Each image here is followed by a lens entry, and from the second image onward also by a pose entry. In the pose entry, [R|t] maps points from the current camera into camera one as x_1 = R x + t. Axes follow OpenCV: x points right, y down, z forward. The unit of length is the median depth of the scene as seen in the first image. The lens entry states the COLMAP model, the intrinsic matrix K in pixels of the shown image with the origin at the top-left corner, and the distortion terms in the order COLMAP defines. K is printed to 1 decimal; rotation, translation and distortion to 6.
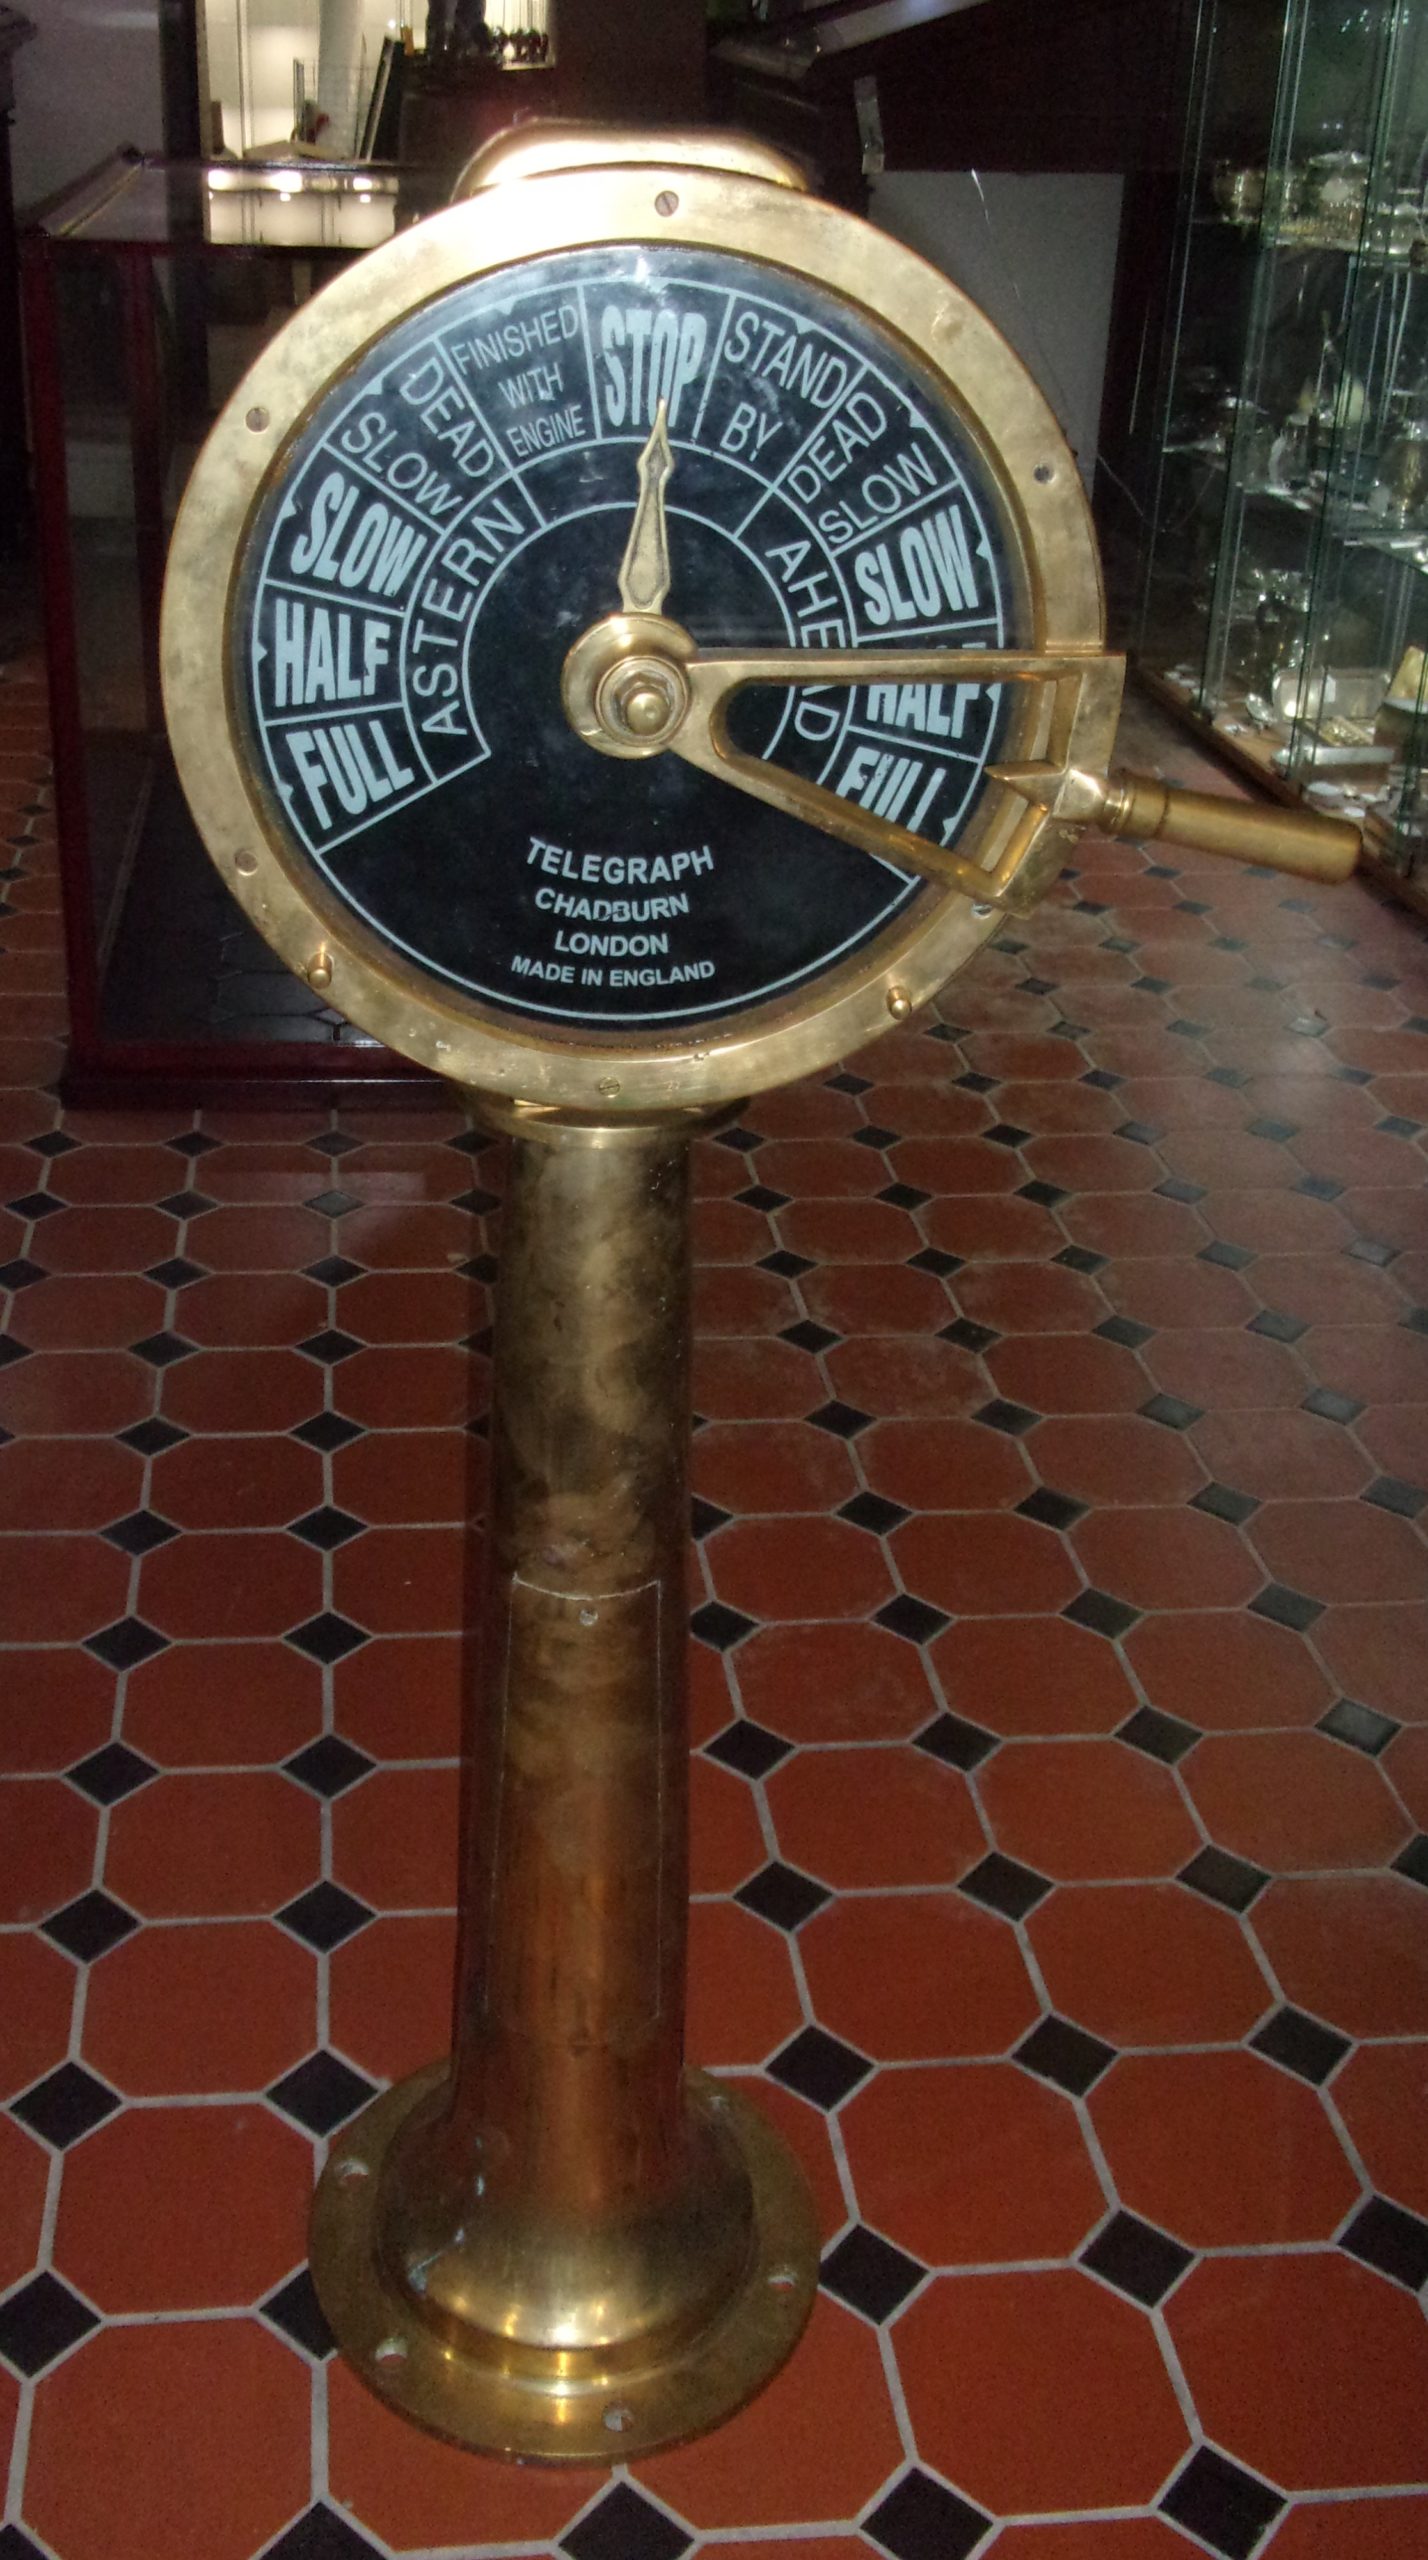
lens RADIAL K [[2465.1, 0, 628.1], [0, 2465.1, 1279.2], [0, 0, 1]] dist [-0.013023, -0.020243]
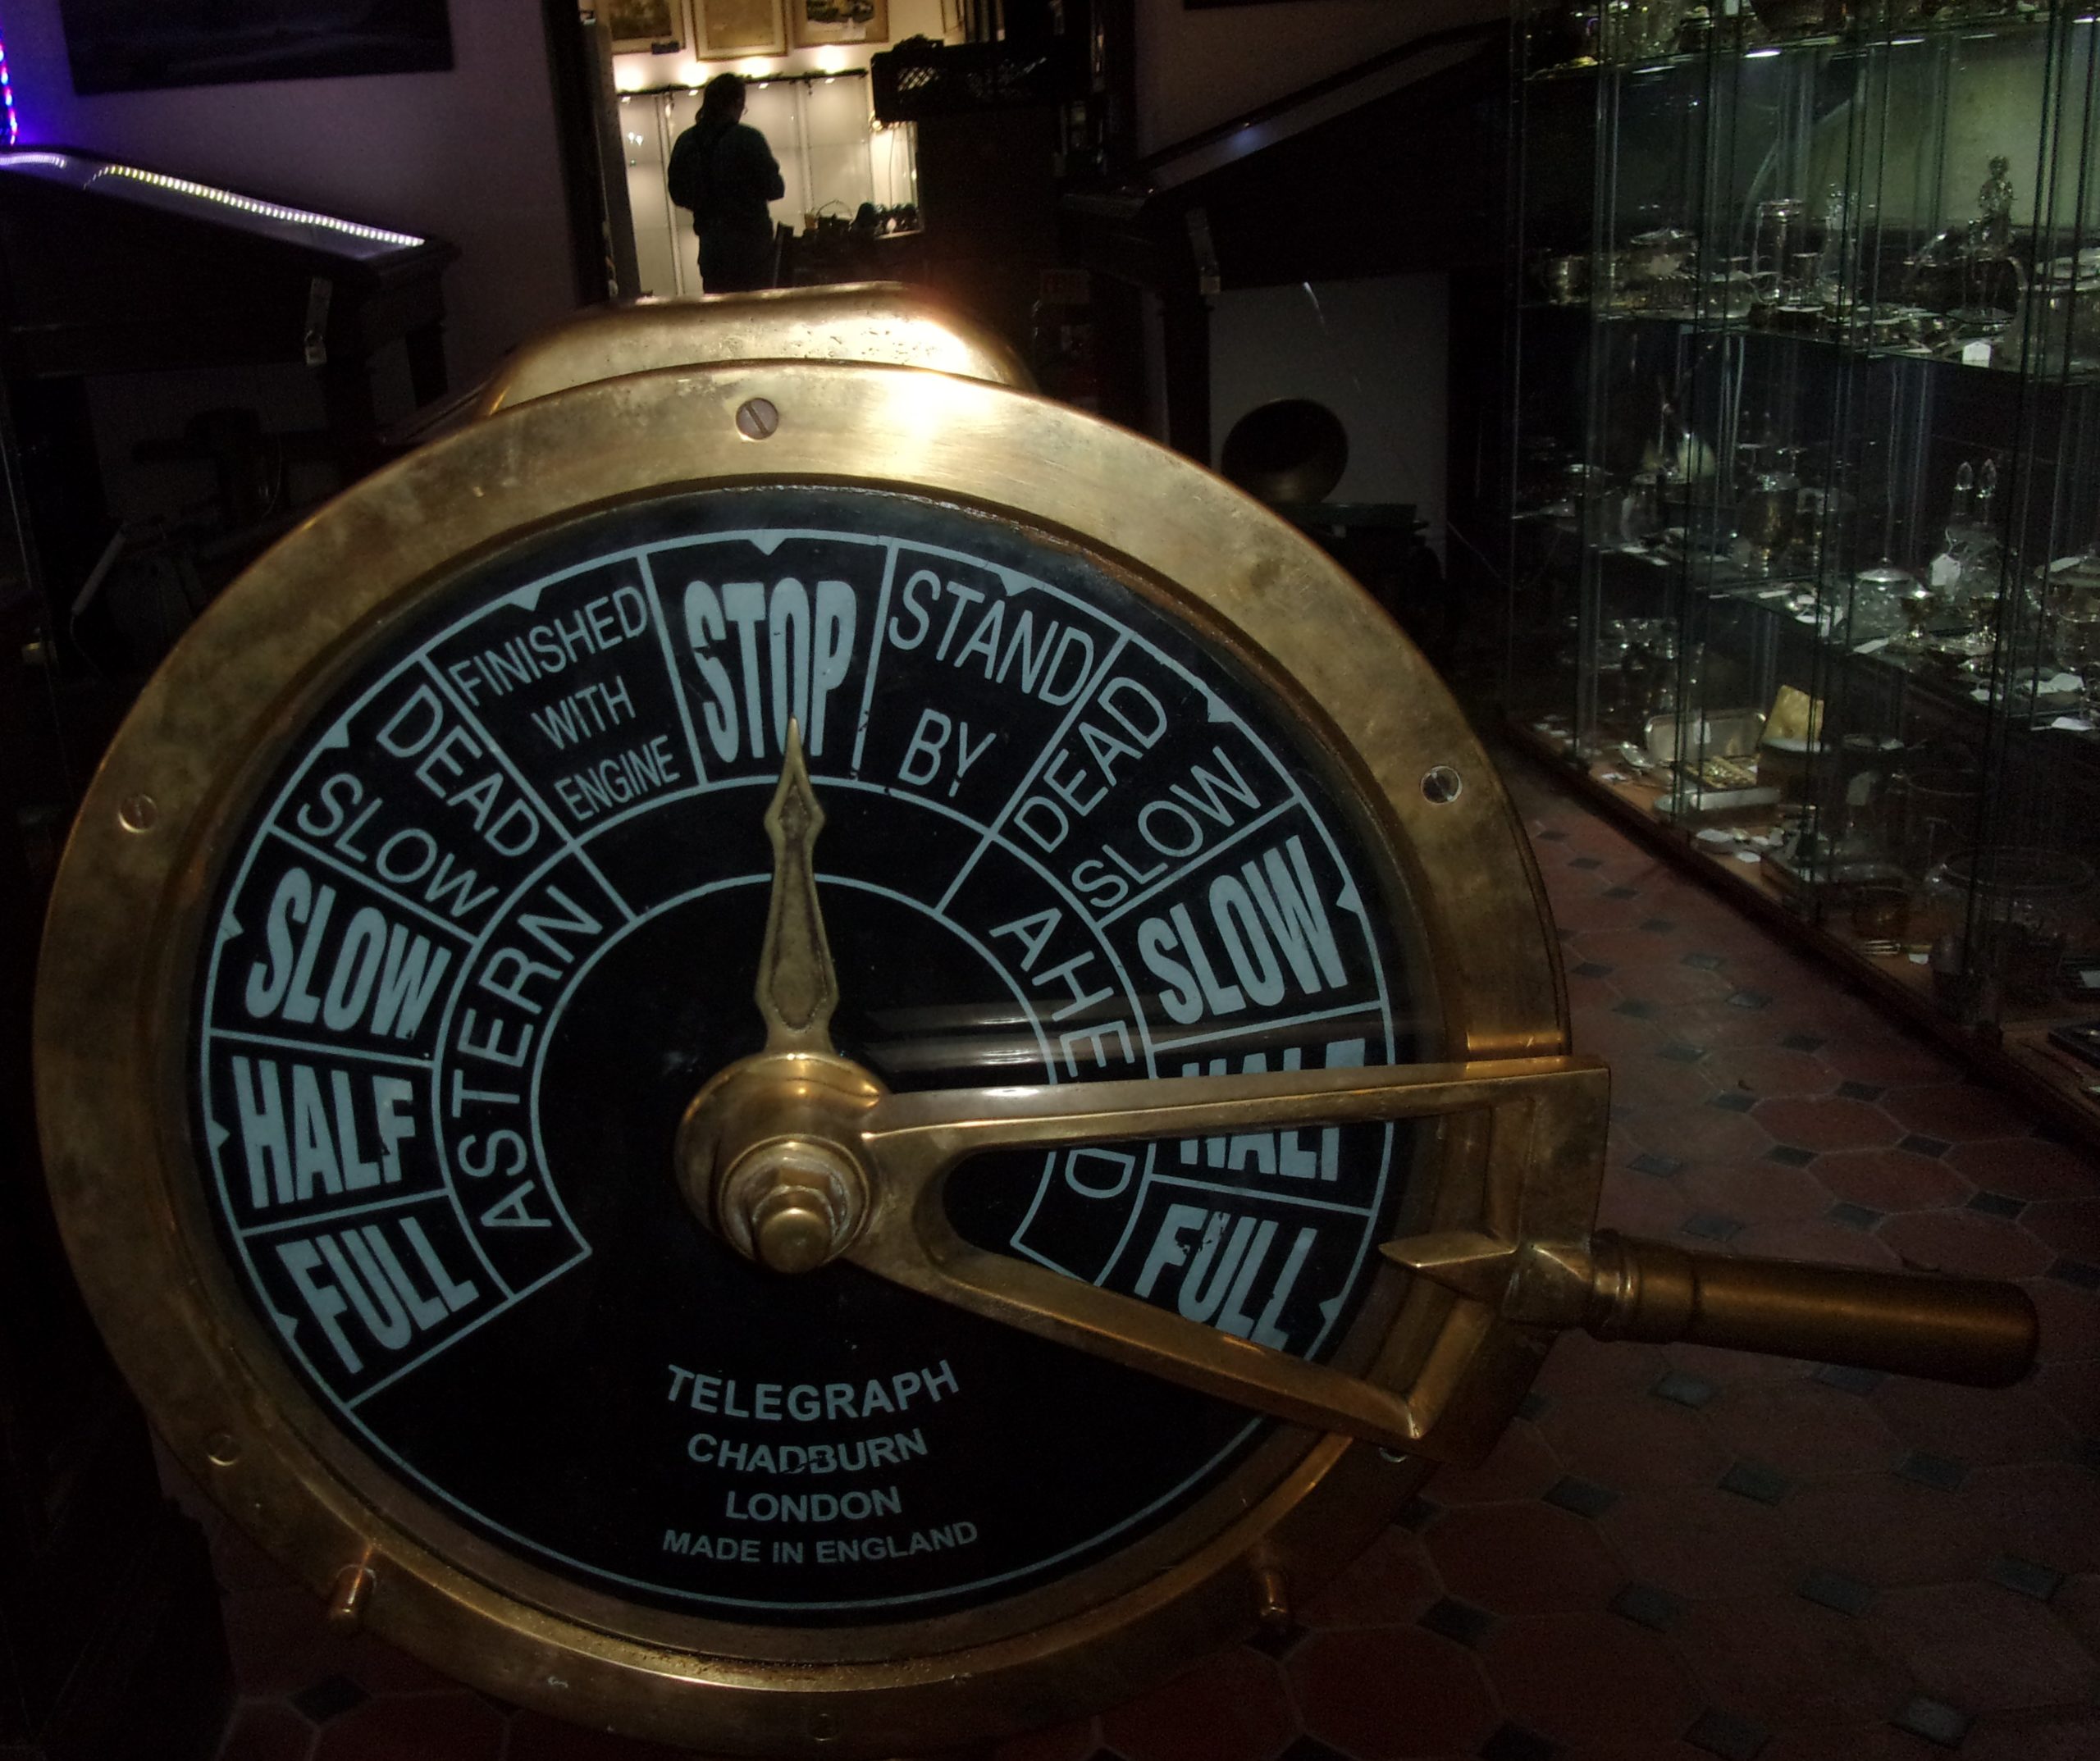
lens RADIAL K [[2103.2, 0, 844.3], [0, 2103.2, 959.6], [0, 0, 1]] dist [0.004701, -0.070193]
pose [[0.991950, -0.069241, -0.106026, 0.073574], [0.055264, 0.990036, -0.129519, -0.217107], [0.113937, 0.122617, 0.985892, 0.465293]]
